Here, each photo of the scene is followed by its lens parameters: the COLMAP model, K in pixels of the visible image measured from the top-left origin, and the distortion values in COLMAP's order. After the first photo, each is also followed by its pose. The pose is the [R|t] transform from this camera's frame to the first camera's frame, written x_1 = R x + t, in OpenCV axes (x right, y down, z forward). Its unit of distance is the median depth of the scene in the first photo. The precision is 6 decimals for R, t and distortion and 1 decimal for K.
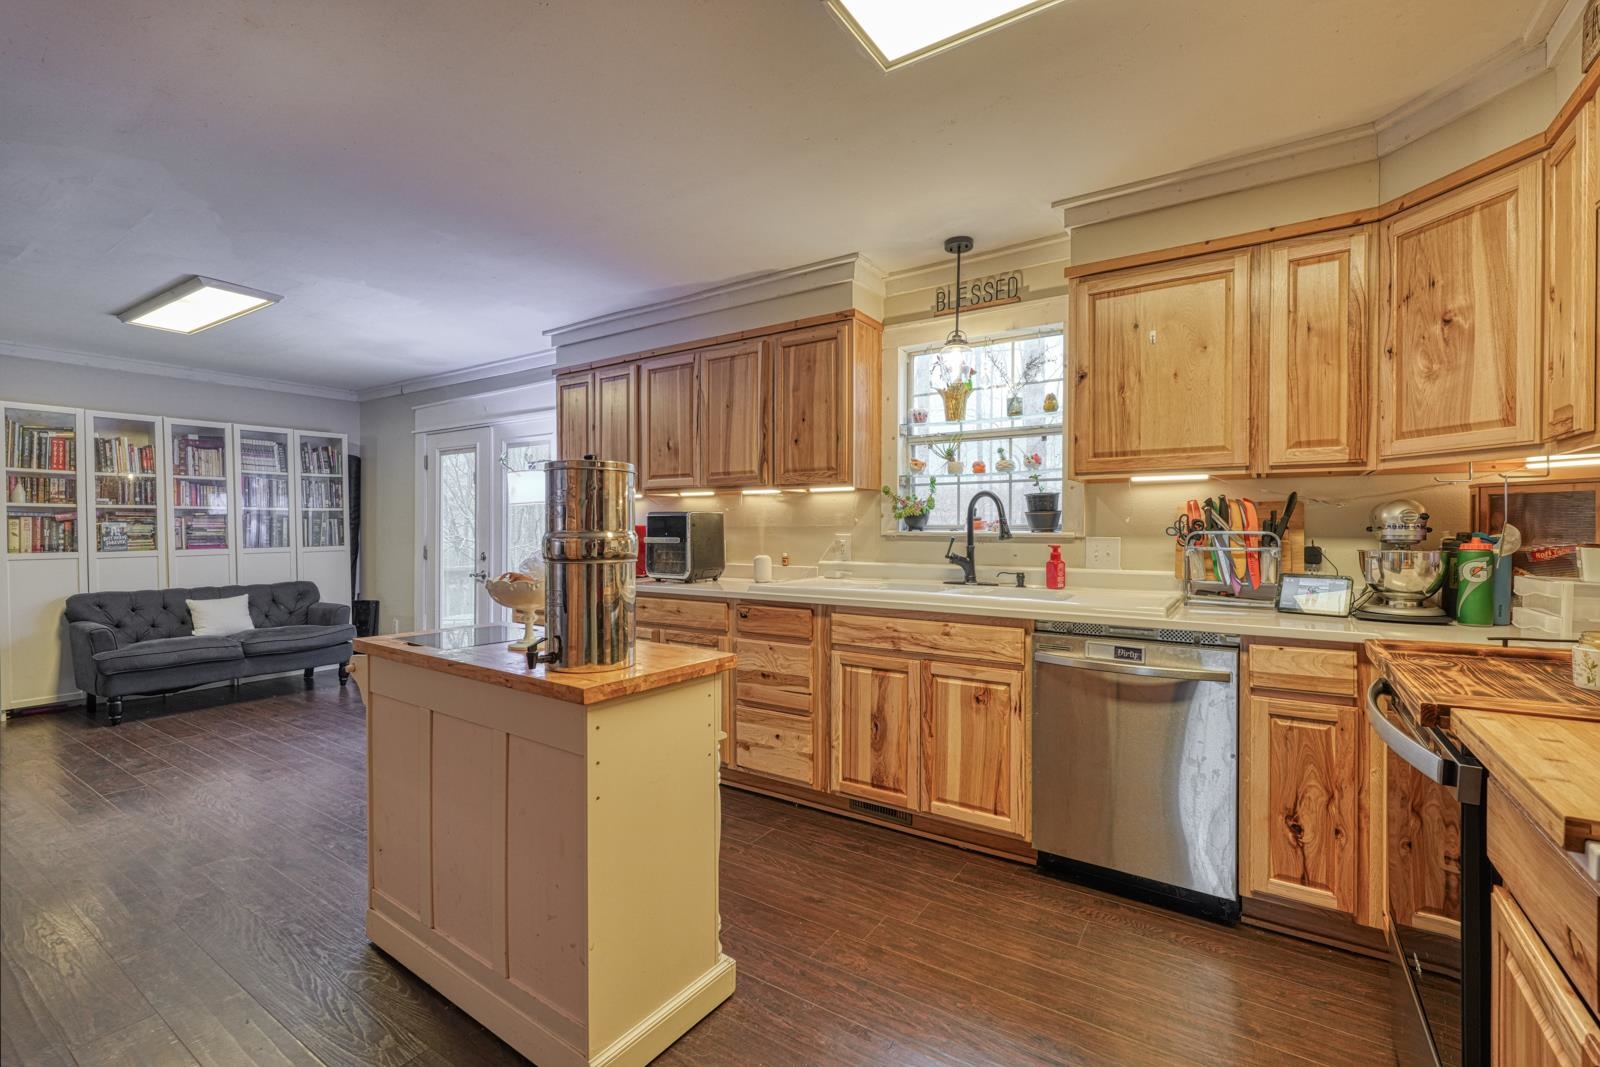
lens RADIAL K [[708.1, 0, 800.0], [0, 708.1, 533.5], [0, 0, 1]] dist [0.001168, 0.000355]
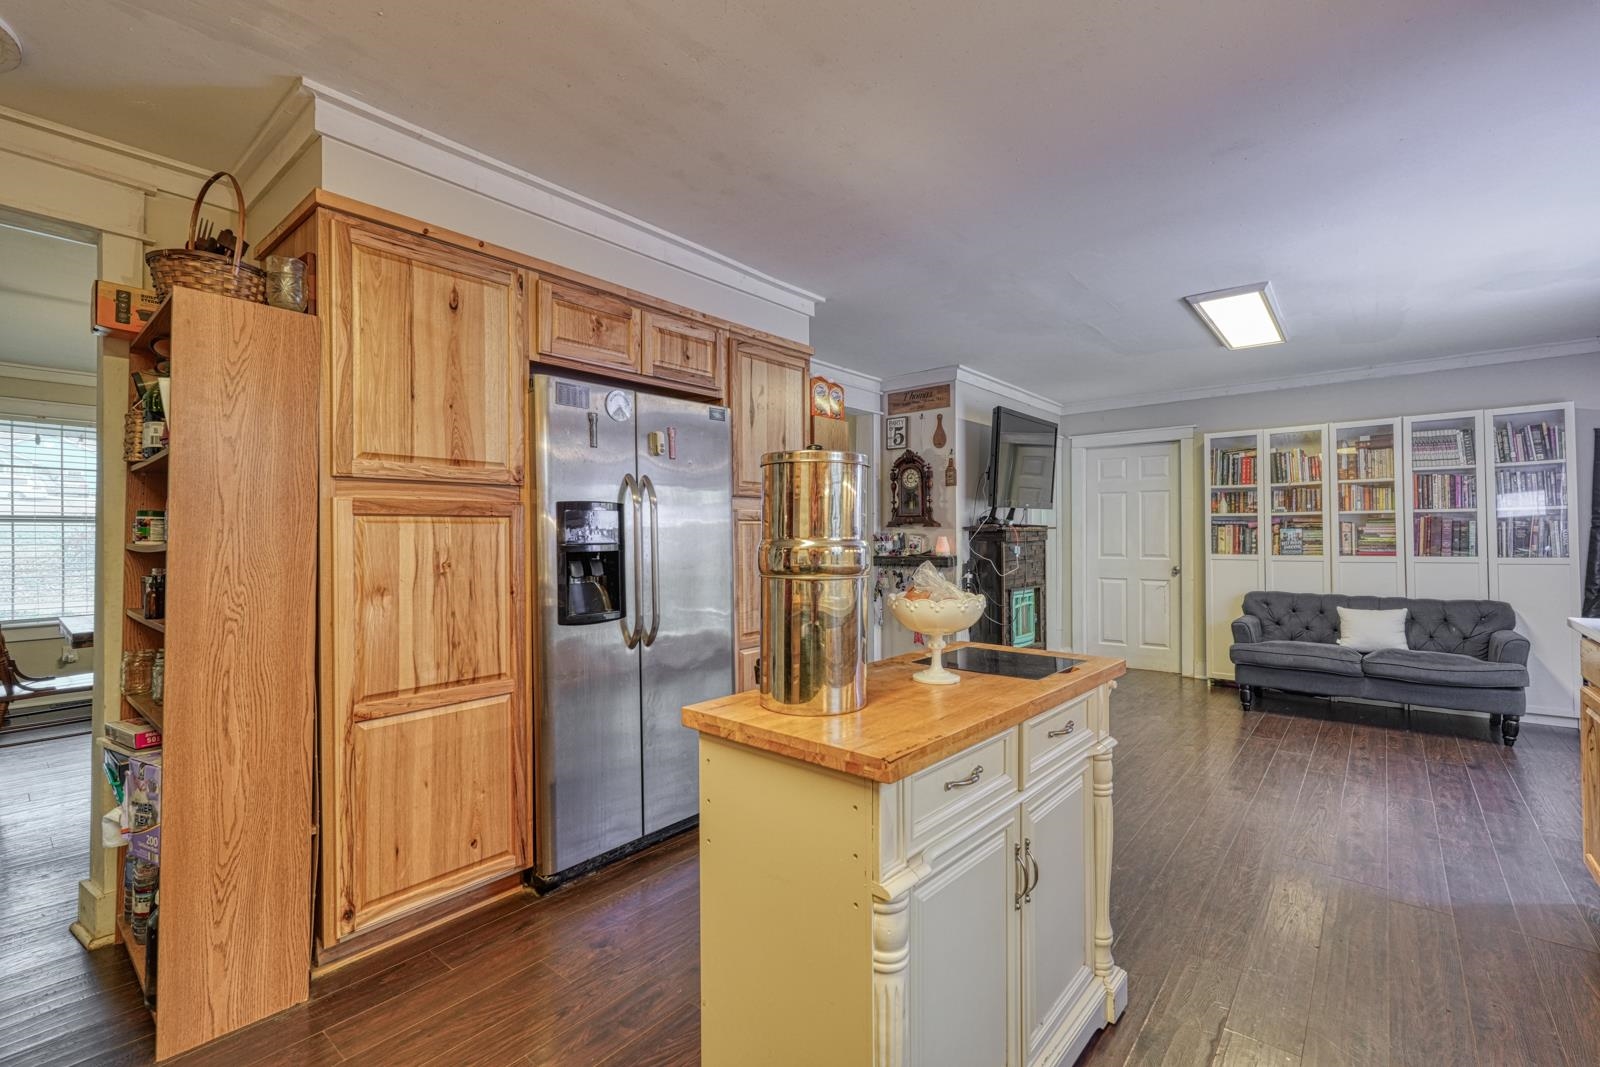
lens RADIAL K [[697.0, 0, 803.3], [0, 697.0, 534.2], [0, 0, 1]] dist [0.001887, 0.000394]
pose [[-0.104325, -0.000841, -0.994543, 0.242280], [-0.005095, 0.999987, -0.000312, -0.003901], [0.994530, 0.005035, -0.104328, 0.521904]]
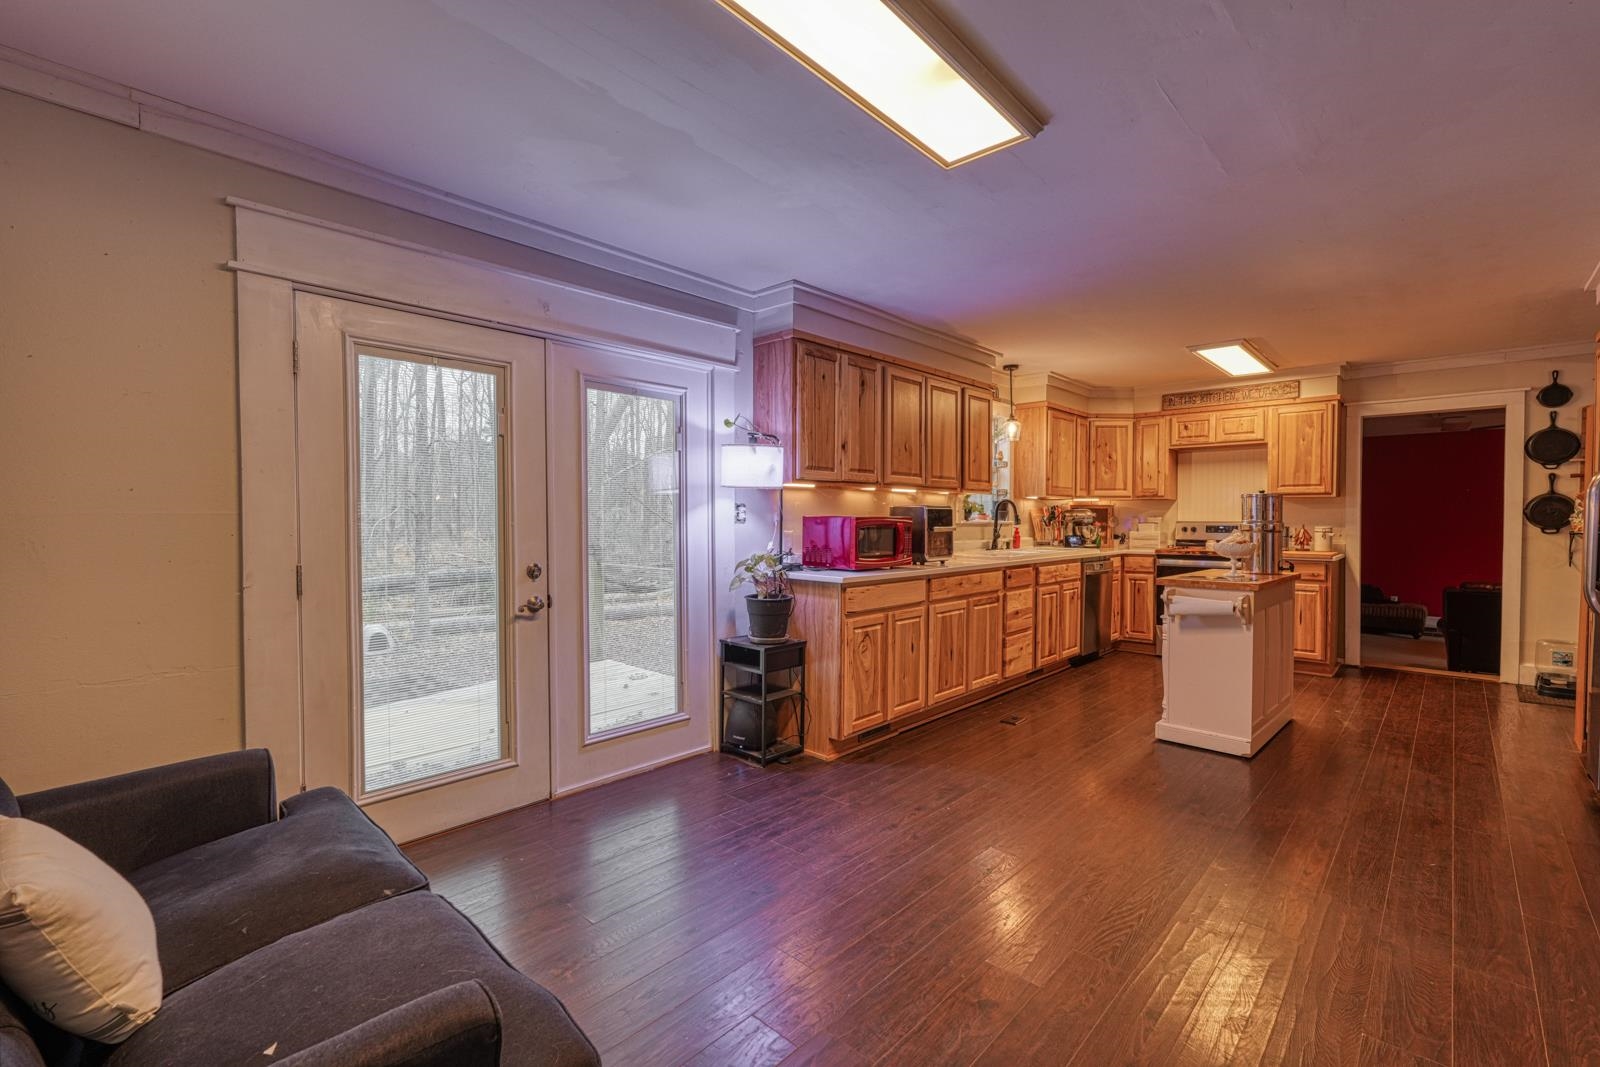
lens RADIAL K [[697.0, 0, 803.3], [0, 697.0, 534.2], [0, 0, 1]] dist [0.001887, 0.000394]
pose [[0.156489, -0.023178, 0.987408, -1.451496], [0.008112, 0.999721, 0.022181, -0.010648], [-0.987646, 0.004538, 0.156633, 1.078624]]
